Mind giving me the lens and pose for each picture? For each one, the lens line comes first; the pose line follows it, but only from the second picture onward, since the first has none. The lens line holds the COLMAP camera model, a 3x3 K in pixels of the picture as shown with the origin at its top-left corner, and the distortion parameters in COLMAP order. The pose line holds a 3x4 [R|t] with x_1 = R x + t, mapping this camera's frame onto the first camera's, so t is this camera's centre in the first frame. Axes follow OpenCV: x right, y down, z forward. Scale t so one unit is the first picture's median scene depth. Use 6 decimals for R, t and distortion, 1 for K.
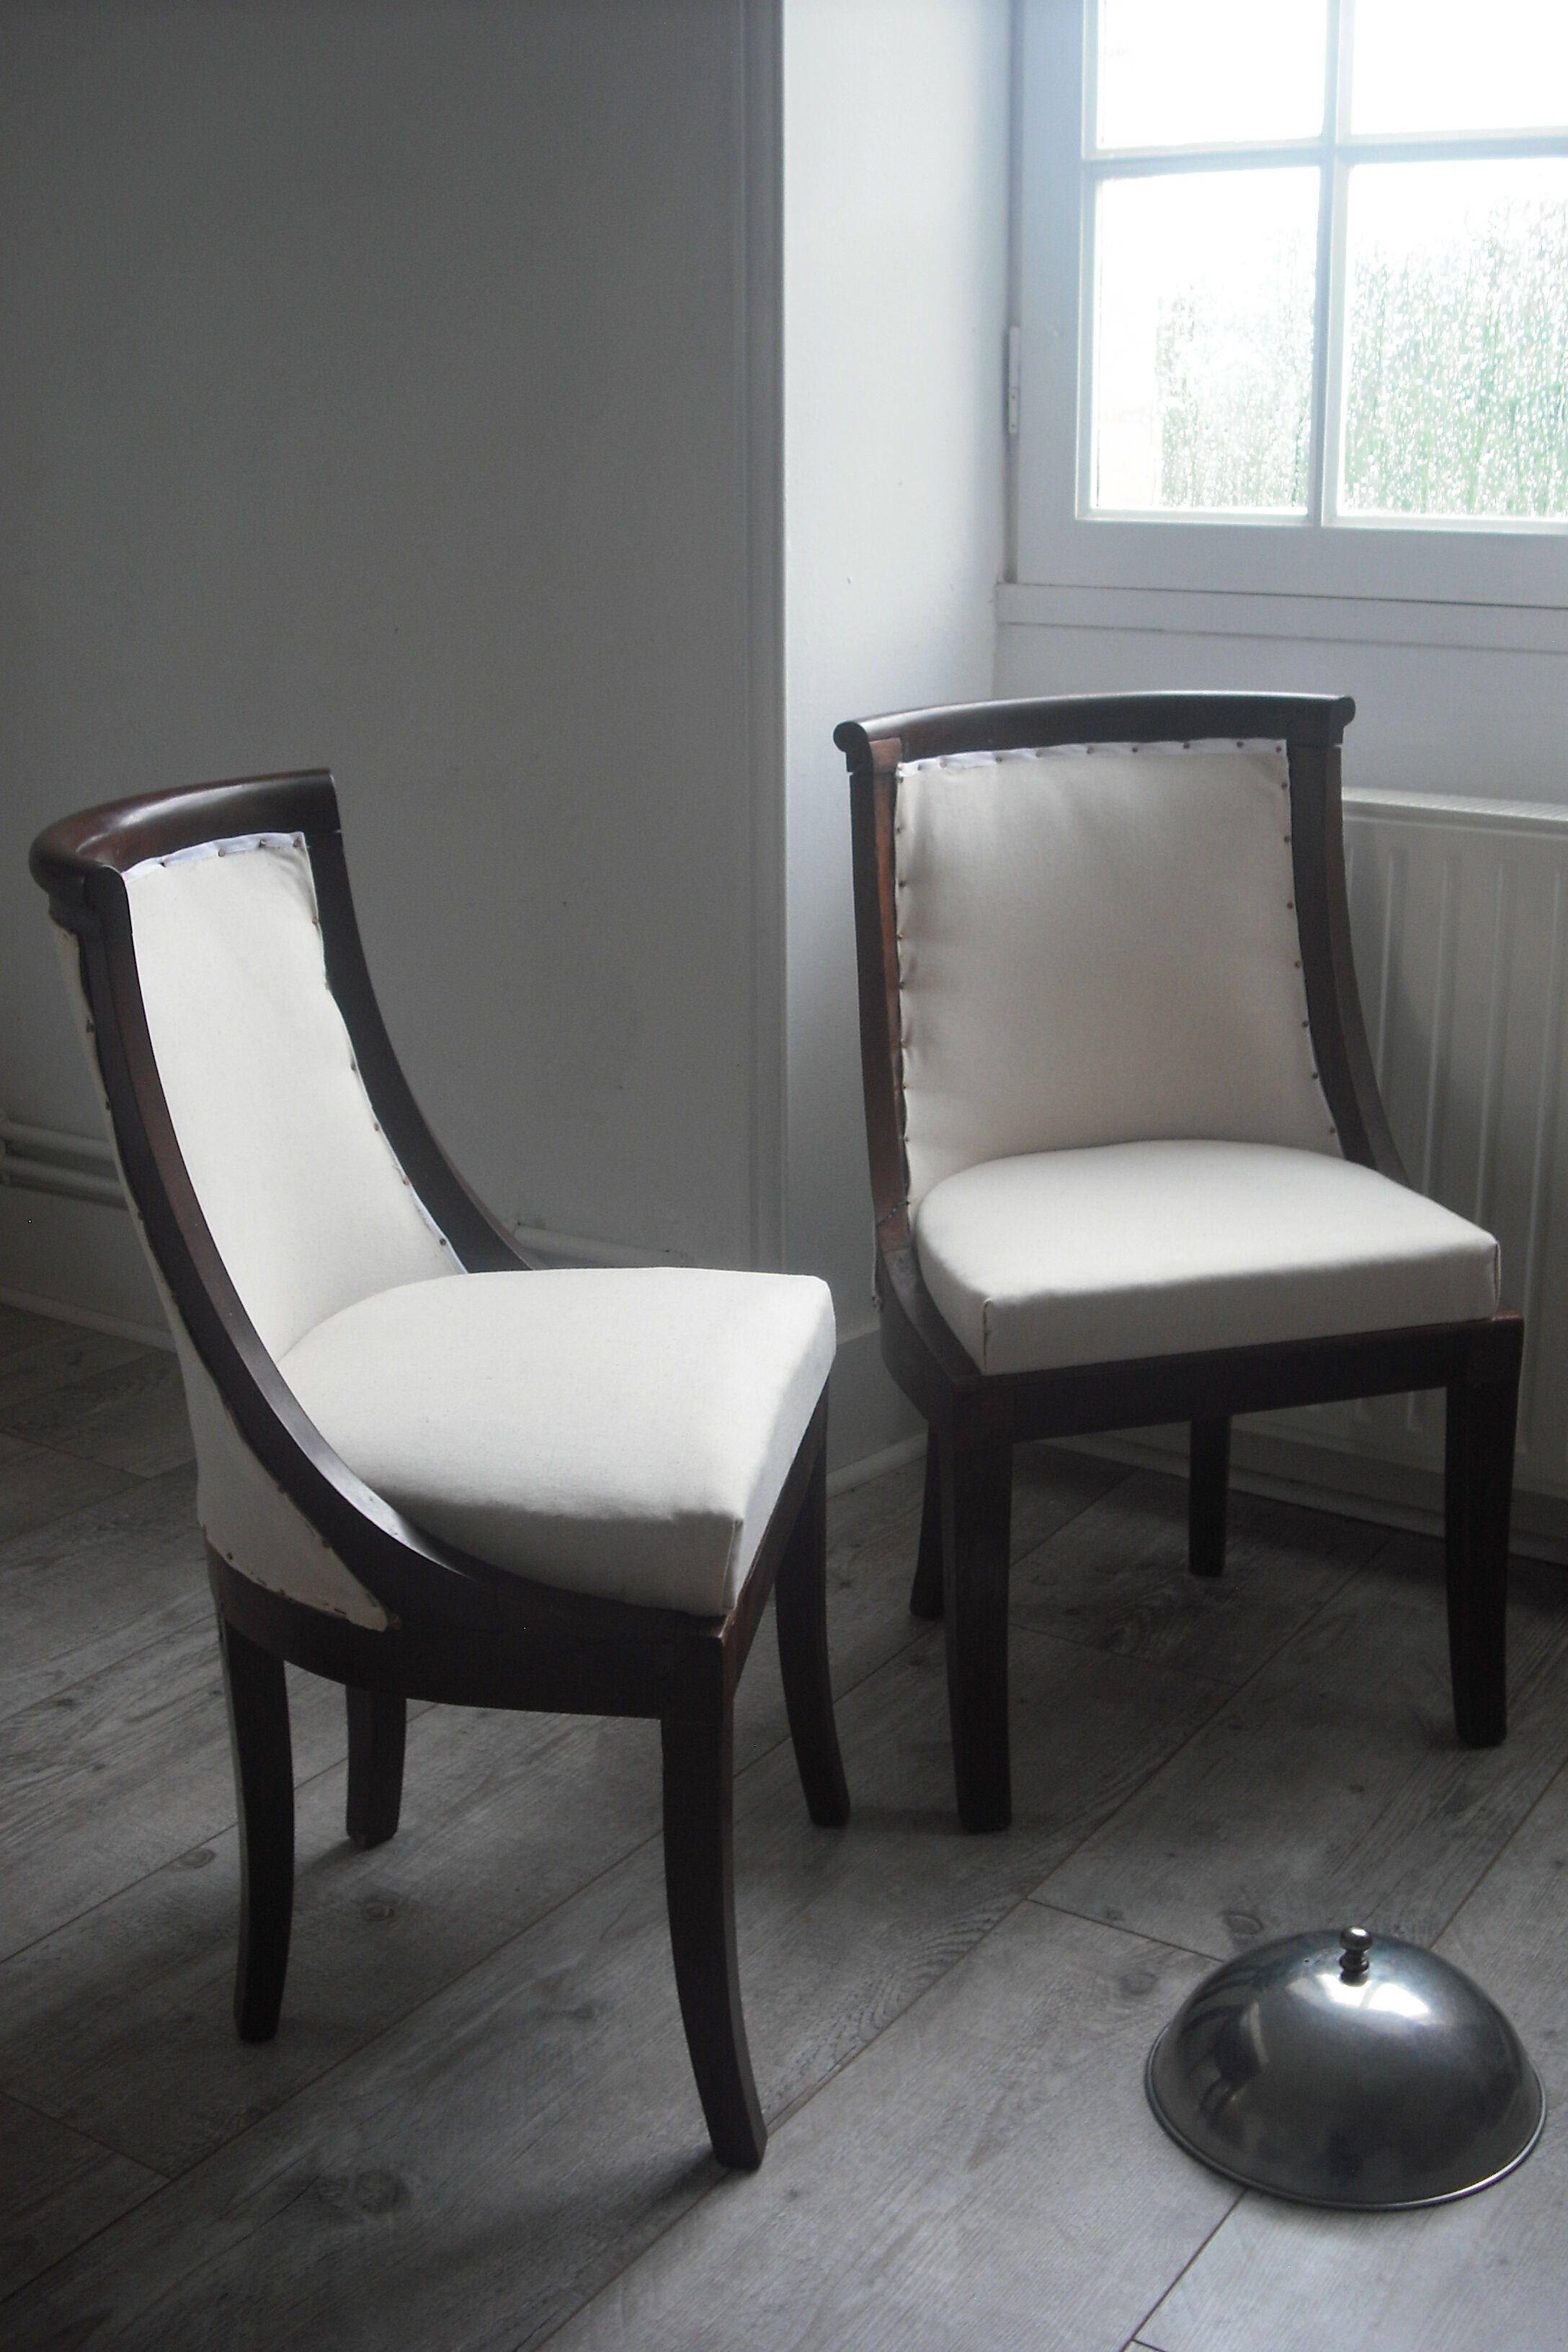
lens RADIAL K [[2704.6, 0, 789.1], [0, 2704.6, 1178.0], [0, 0, 1]] dist [-0.121514, 0.000000]
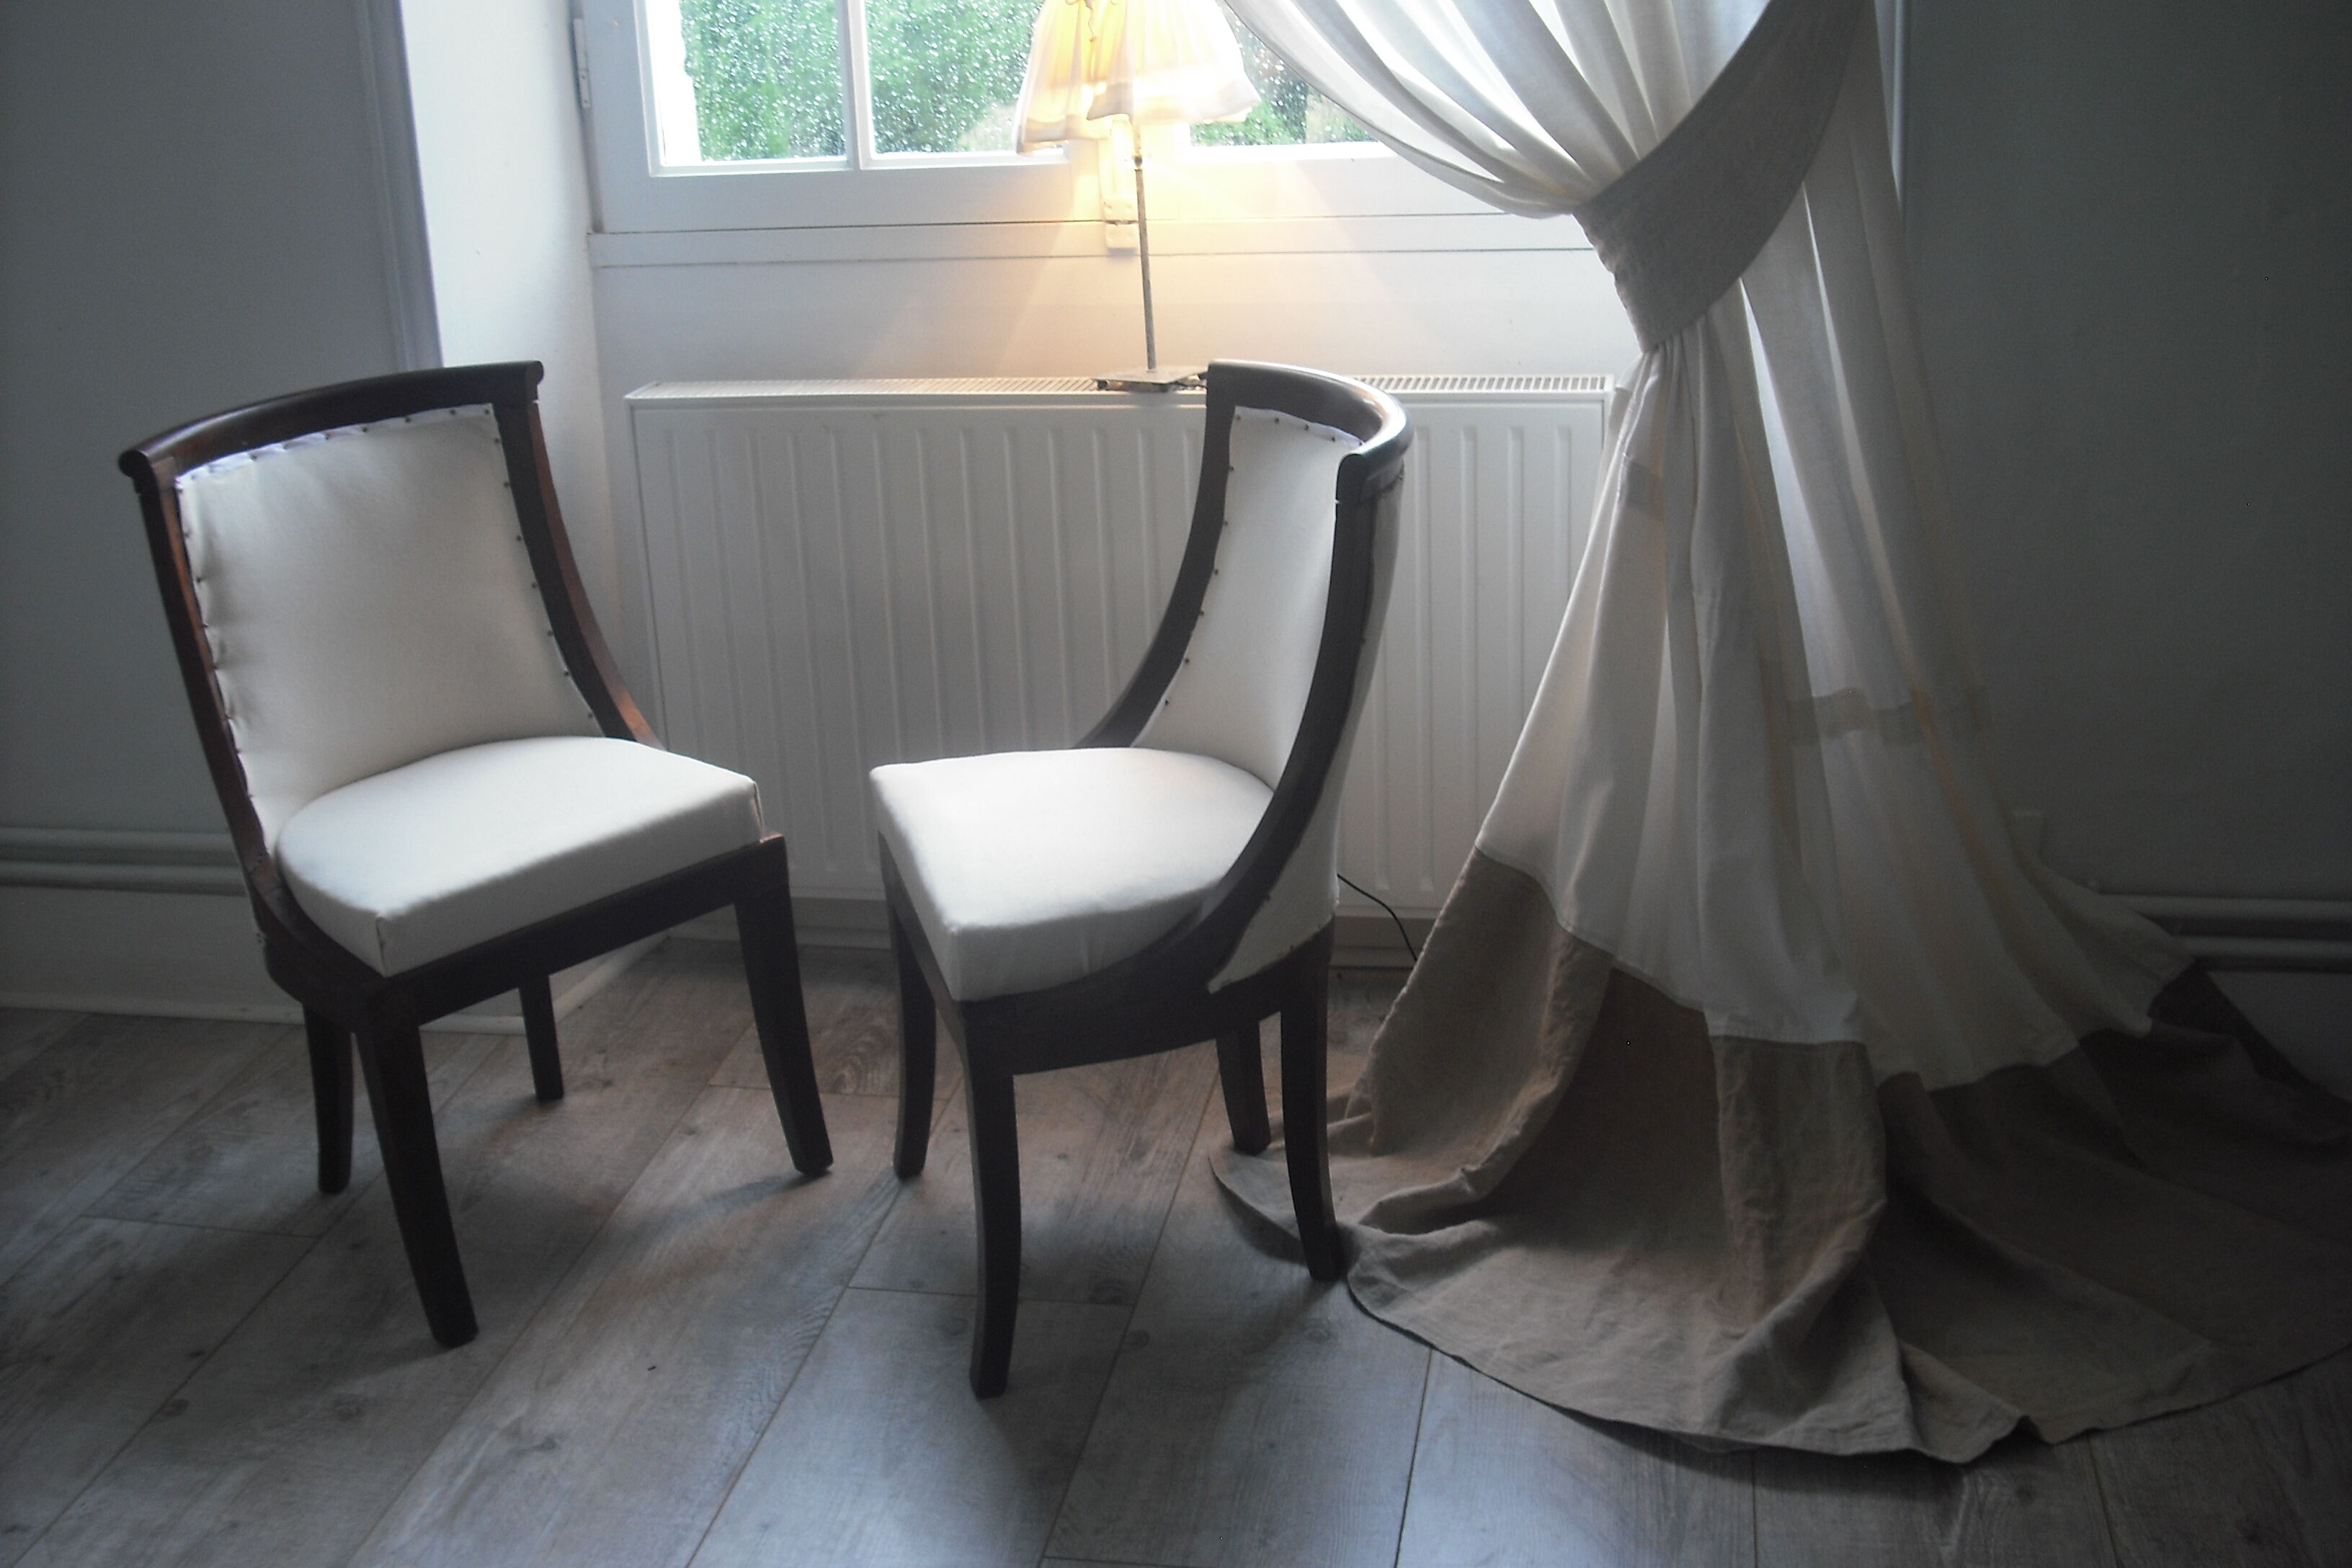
lens RADIAL K [[2704.6, 0, 1158.3], [0, 2704.6, 781.1], [0, 0, 1]] dist [-0.121514, 0.000000]
pose [[0.923165, -0.161950, 0.348623, -0.183057], [0.143537, 0.986550, 0.078204, -0.051455], [-0.356599, -0.022155, 0.933995, -0.257252]]
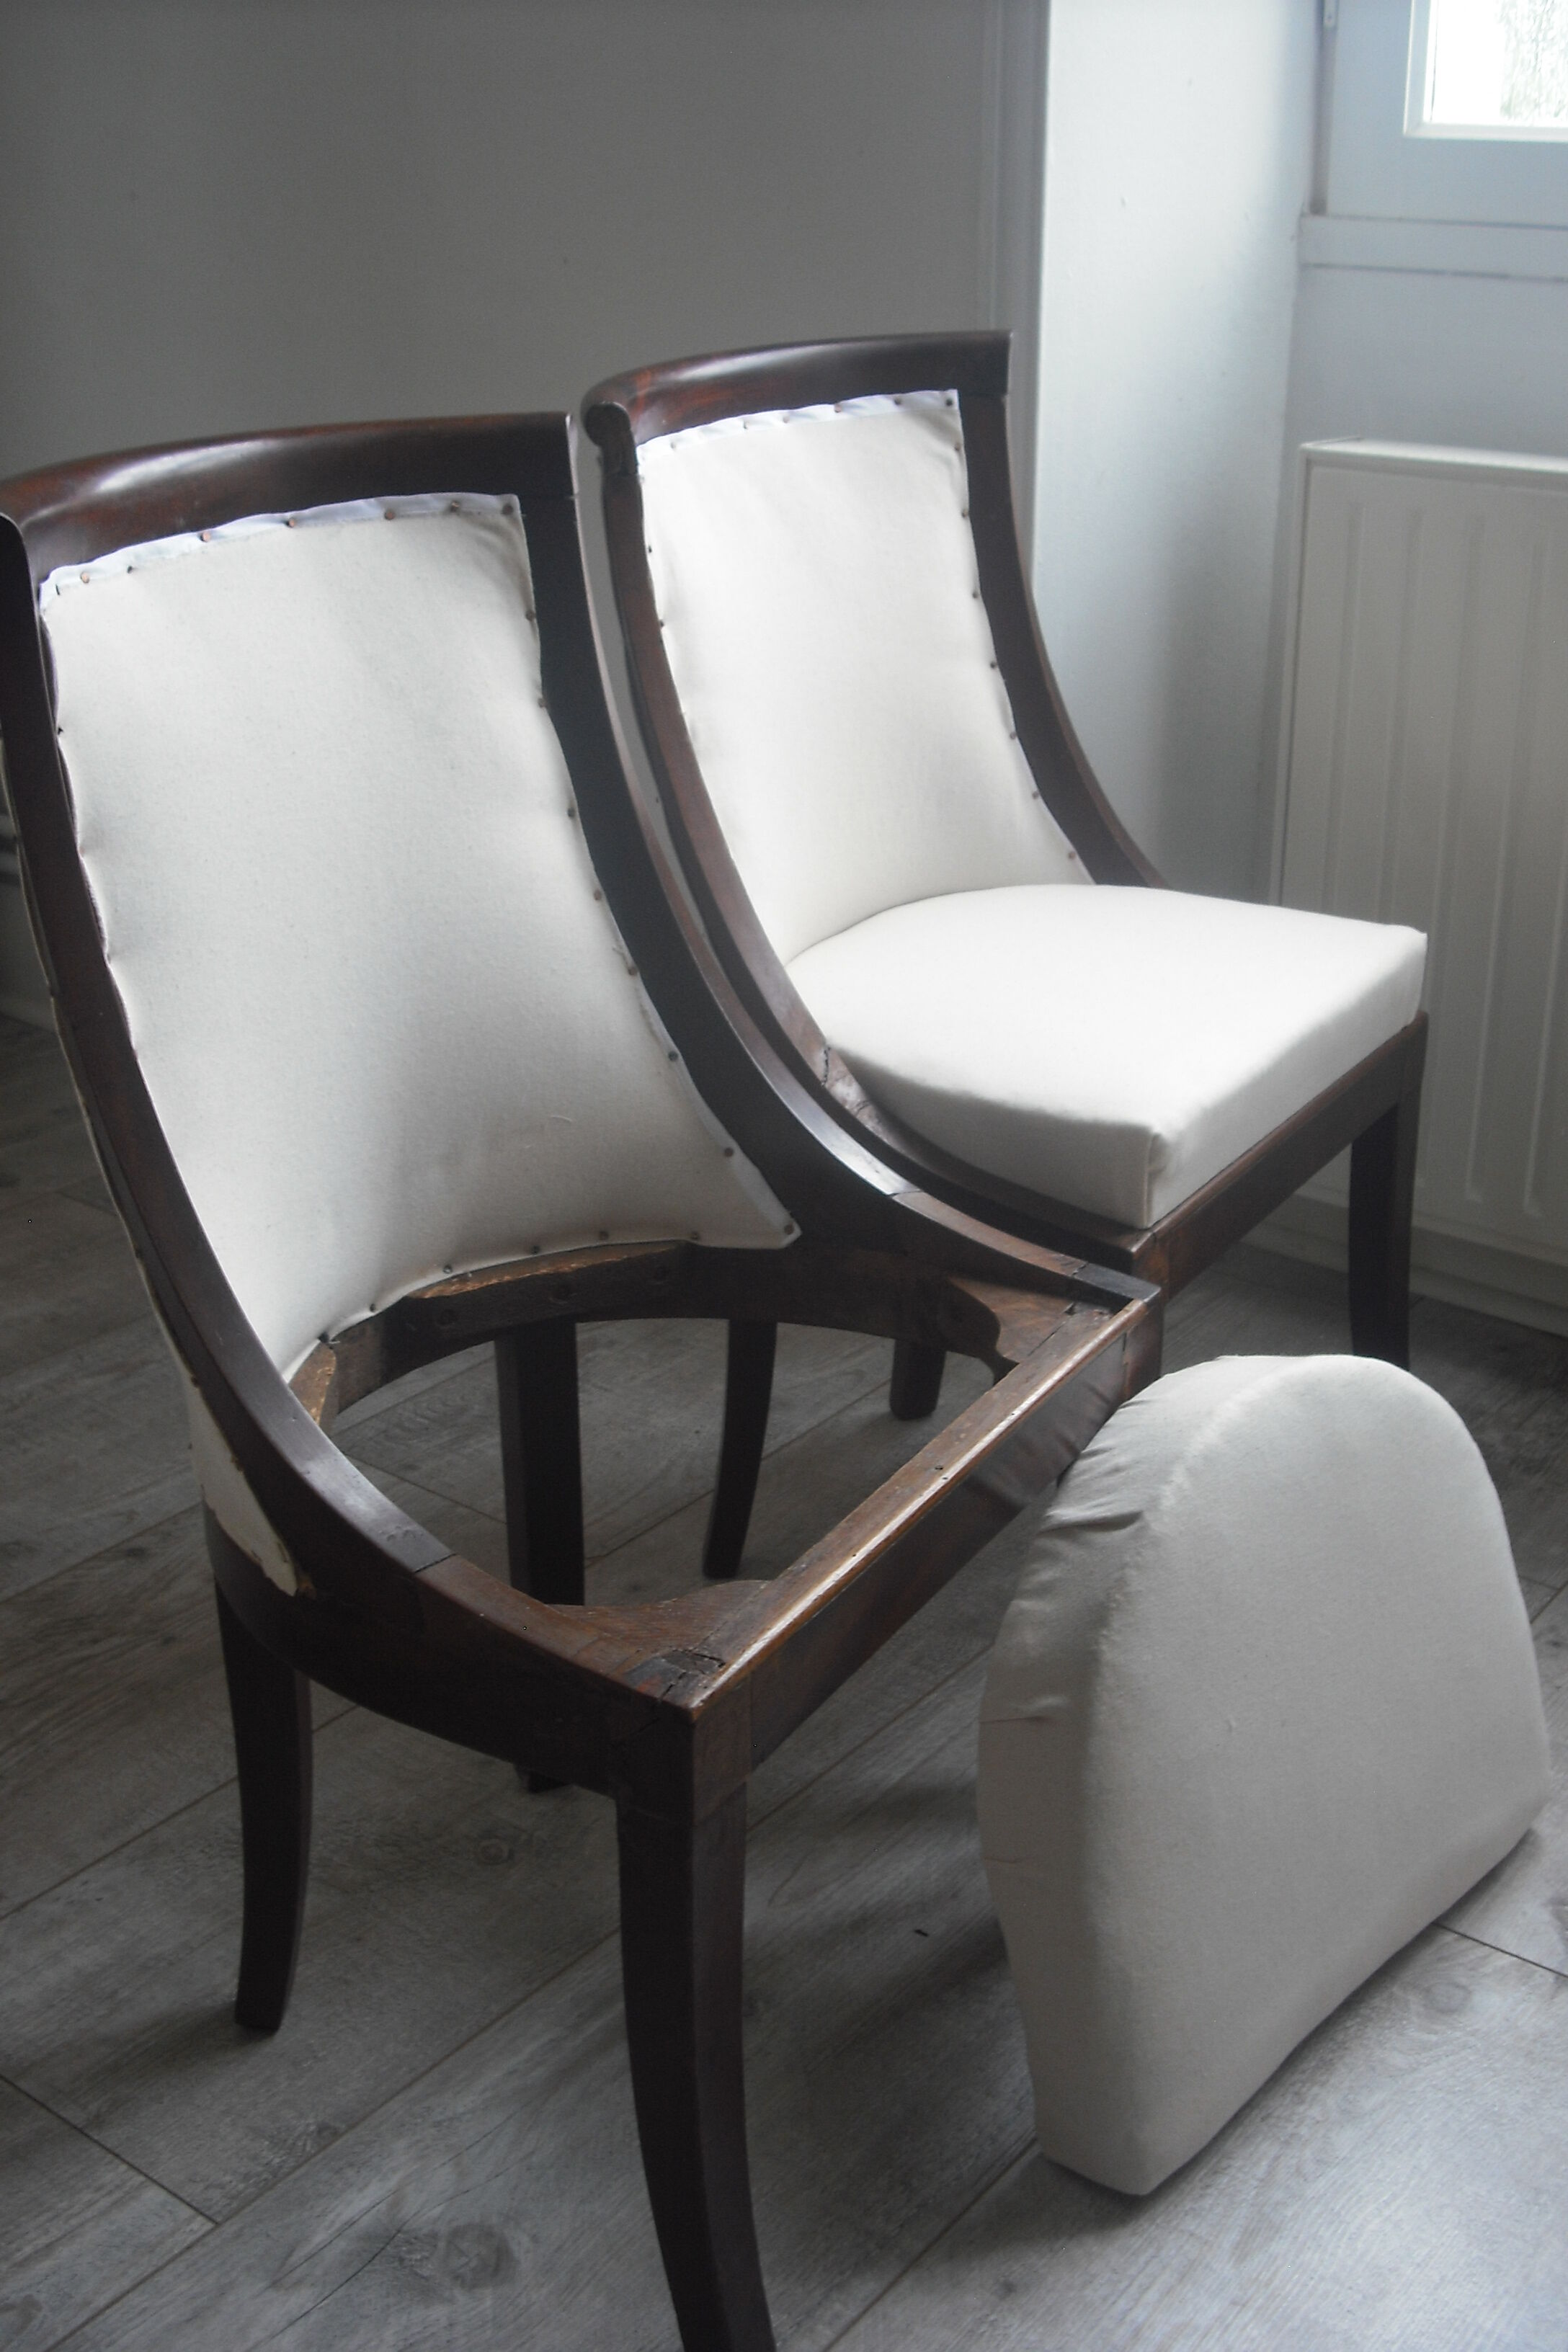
lens RADIAL K [[2704.6, 0, 795.6], [0, 2704.6, 1185.5], [0, 0, 1]] dist [-0.121514, 0.000000]
pose [[0.997447, 0.035031, -0.062231, -0.019180], [-0.028329, 0.994016, 0.105500, -0.013288], [0.065554, -0.103468, 0.992470, 0.217057]]
